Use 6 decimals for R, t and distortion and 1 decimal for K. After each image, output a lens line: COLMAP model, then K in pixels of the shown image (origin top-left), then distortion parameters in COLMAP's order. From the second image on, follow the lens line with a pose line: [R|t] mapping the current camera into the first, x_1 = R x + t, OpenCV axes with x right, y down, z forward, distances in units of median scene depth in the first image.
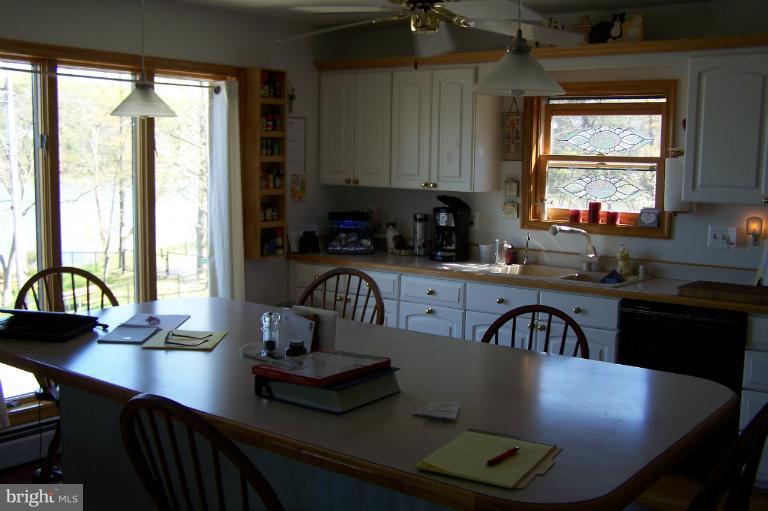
lens RADIAL K [[893.5, 0, 384.0], [0, 893.5, 255.5], [0, 0, 1]] dist [-0.115491, 0.044268]
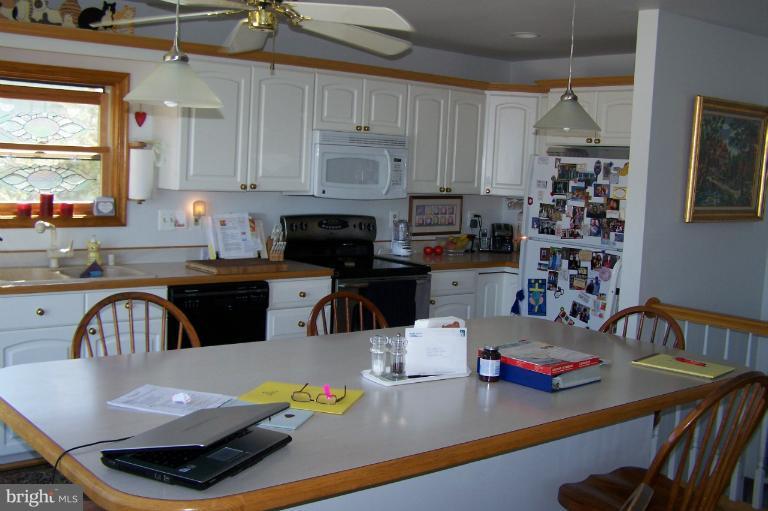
lens RADIAL K [[893.5, 0, 384.0], [0, 893.5, 255.5], [0, 0, 1]] dist [-0.115491, 0.044268]
pose [[0.244646, -0.112926, 0.963014, -0.602788], [0.069335, 0.992690, 0.098792, -0.065540], [-0.967130, 0.042602, 0.250687, 0.442389]]
